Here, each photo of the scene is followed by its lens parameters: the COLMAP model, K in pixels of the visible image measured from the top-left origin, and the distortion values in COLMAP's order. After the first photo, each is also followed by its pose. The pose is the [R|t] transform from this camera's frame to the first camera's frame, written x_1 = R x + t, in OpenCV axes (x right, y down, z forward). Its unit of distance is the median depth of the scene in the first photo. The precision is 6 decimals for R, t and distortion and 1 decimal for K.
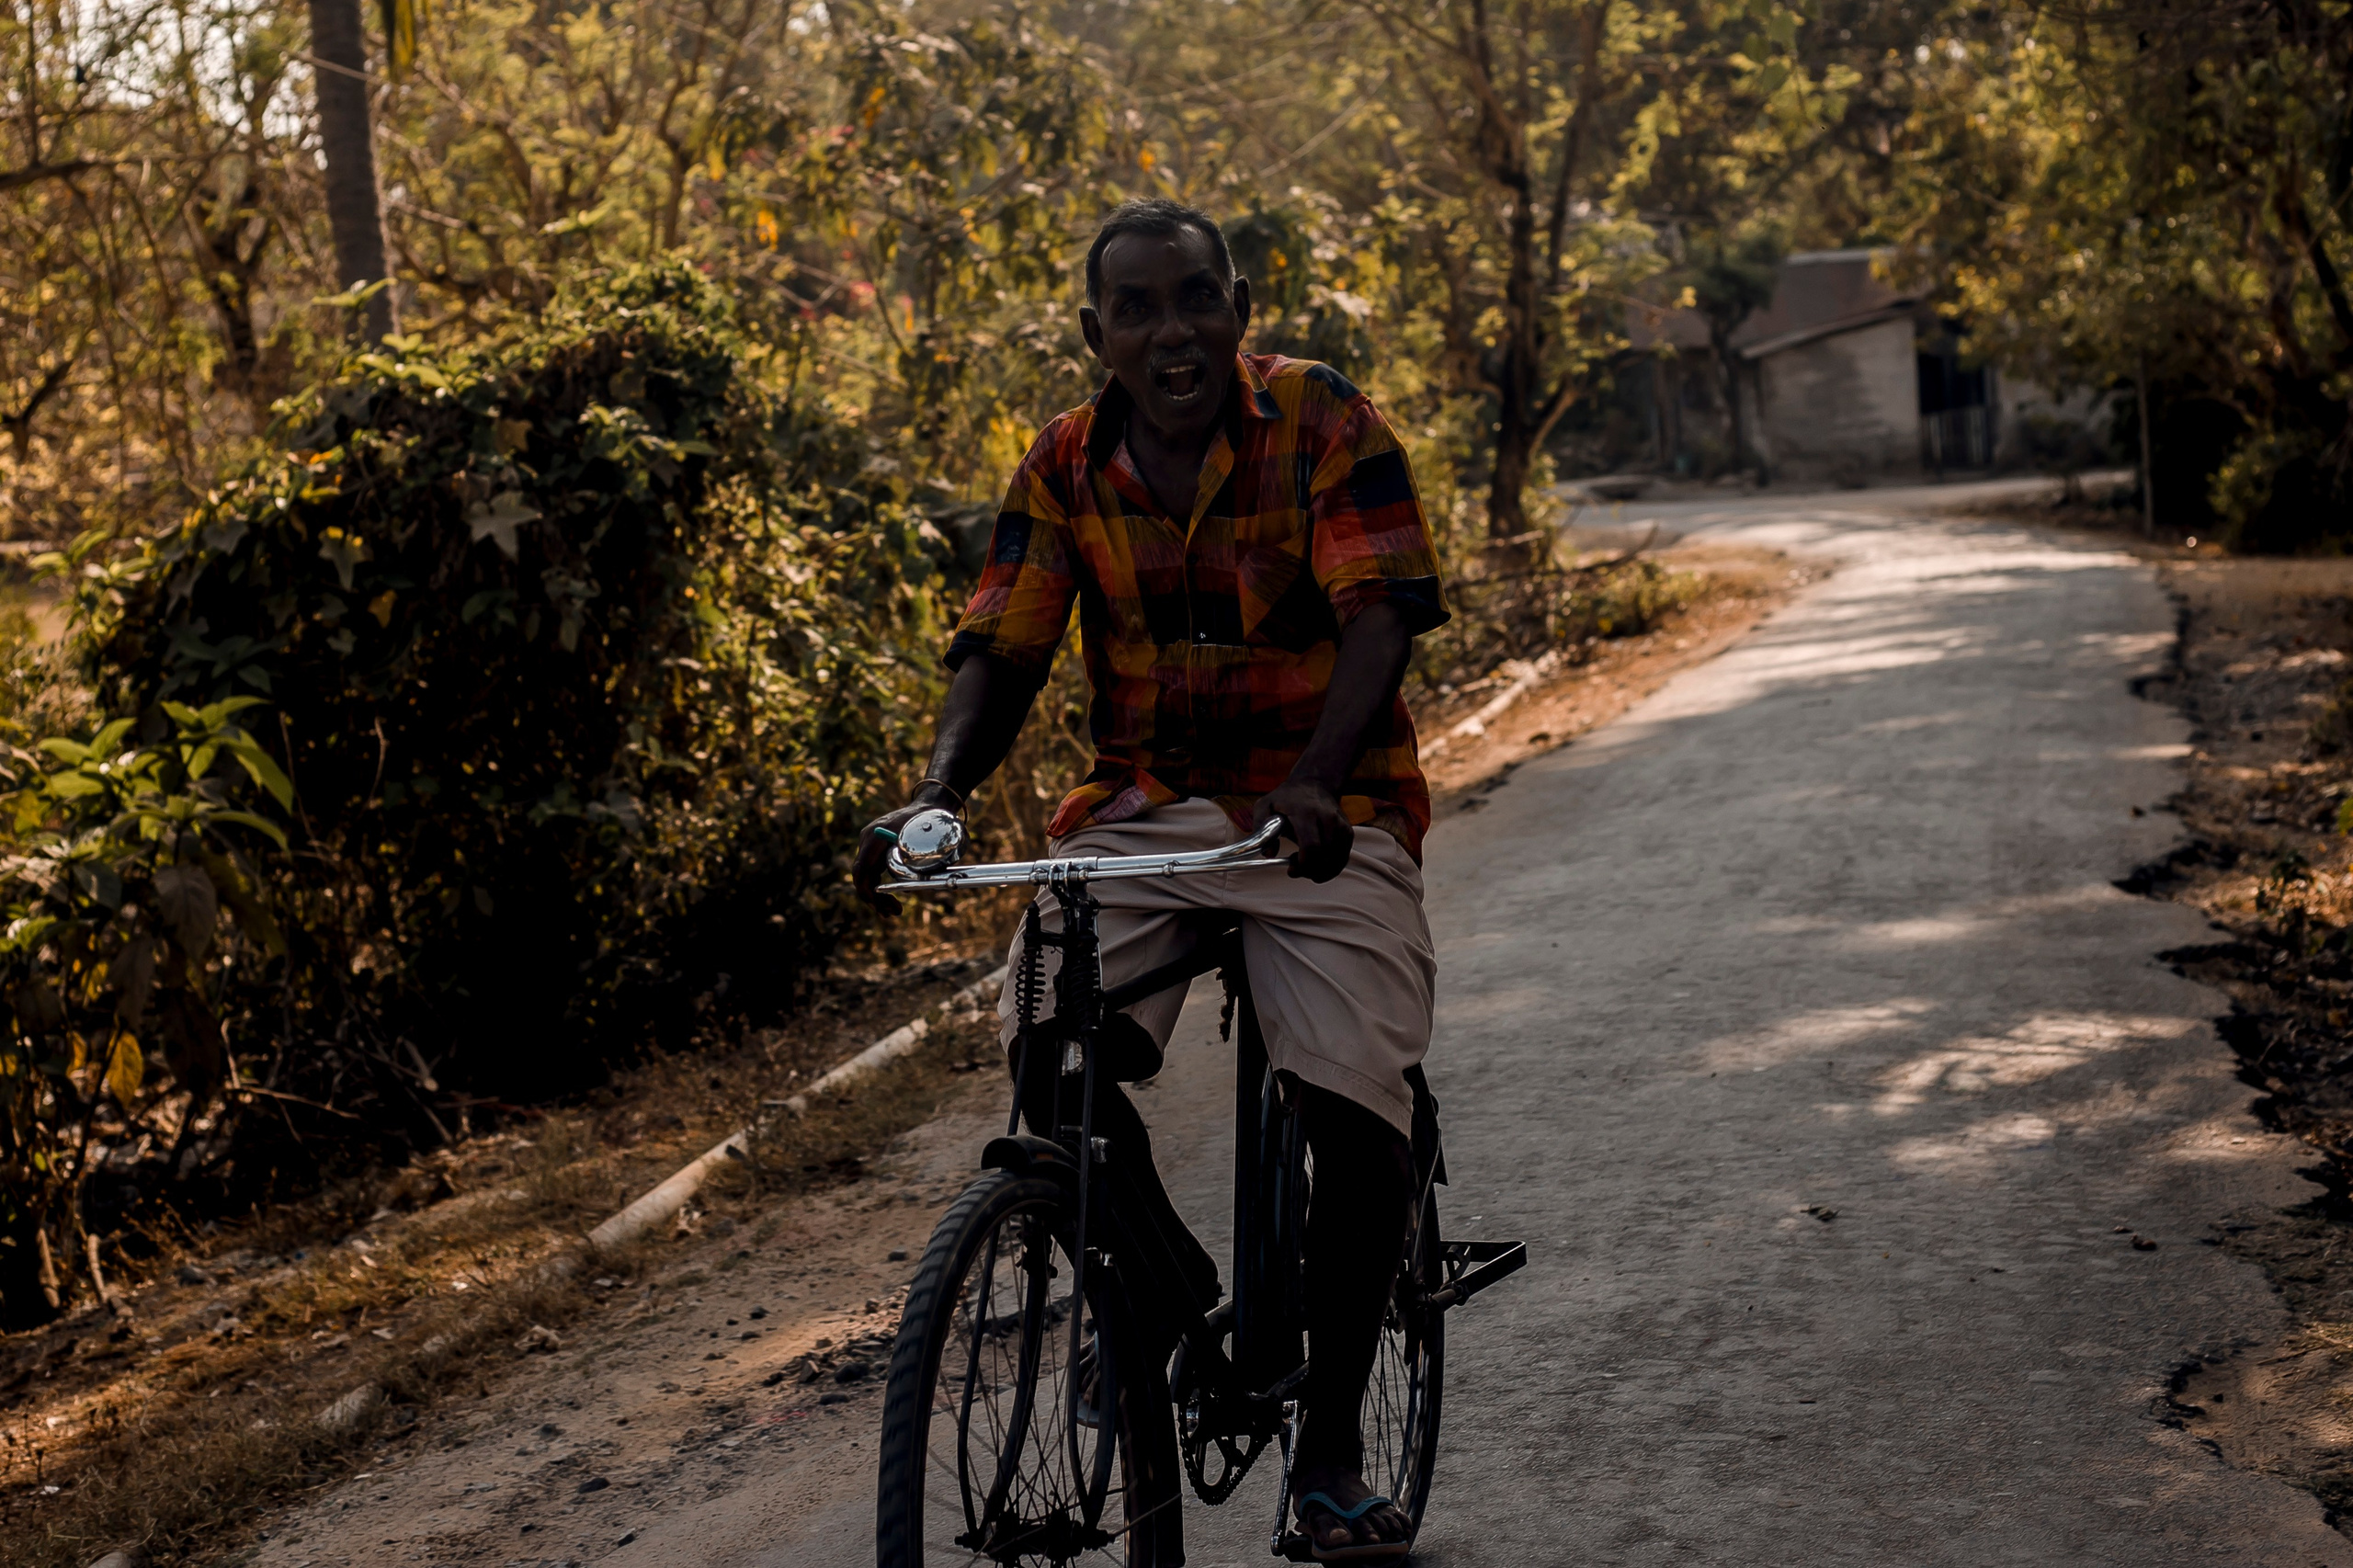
lens RADIAL K [[3486.8, 0, 1176.5], [0, 3486.8, 784.0], [0, 0, 1]] dist [-0.088408, -0.128075]
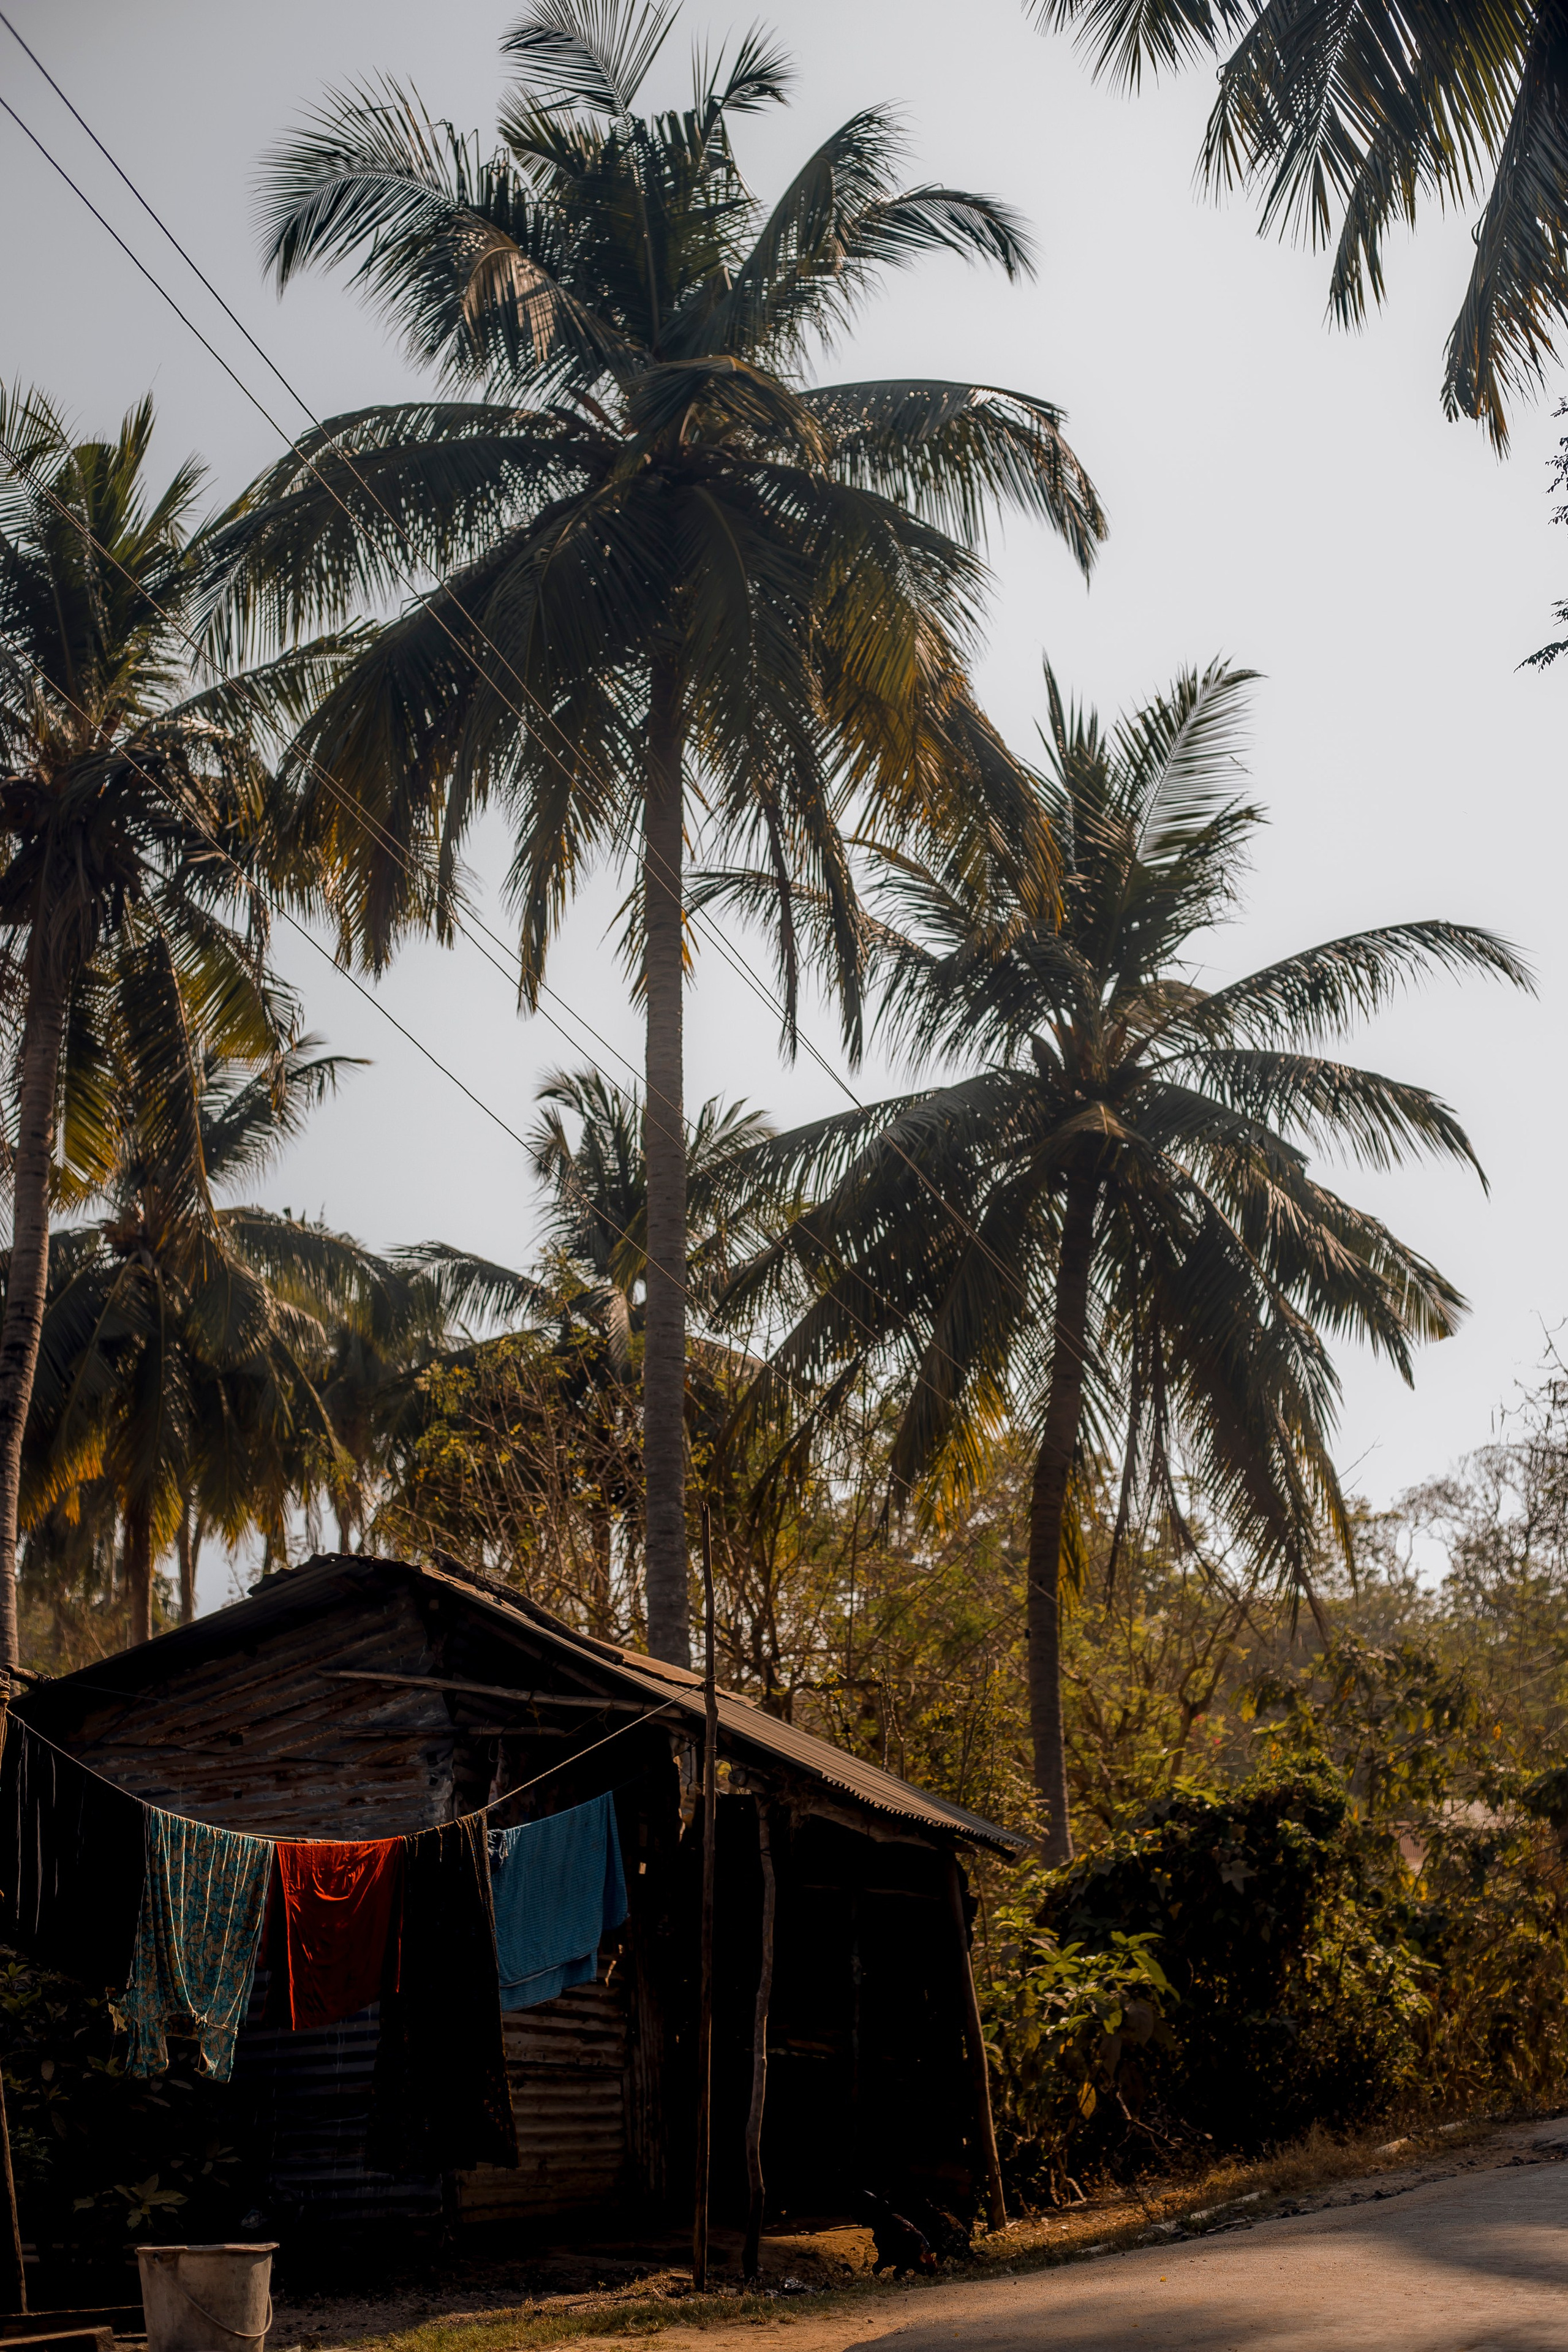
lens RADIAL K [[3485.4, 0, 790.3], [0, 3485.4, 1169.4], [0, 0, 1]] dist [-0.088408, -0.128075]
pose [[0.989990, 0.063015, -0.126290, -0.213765], [-0.102507, 0.936097, -0.336474, 0.231842], [0.097017, 0.346052, 0.933186, -0.976656]]
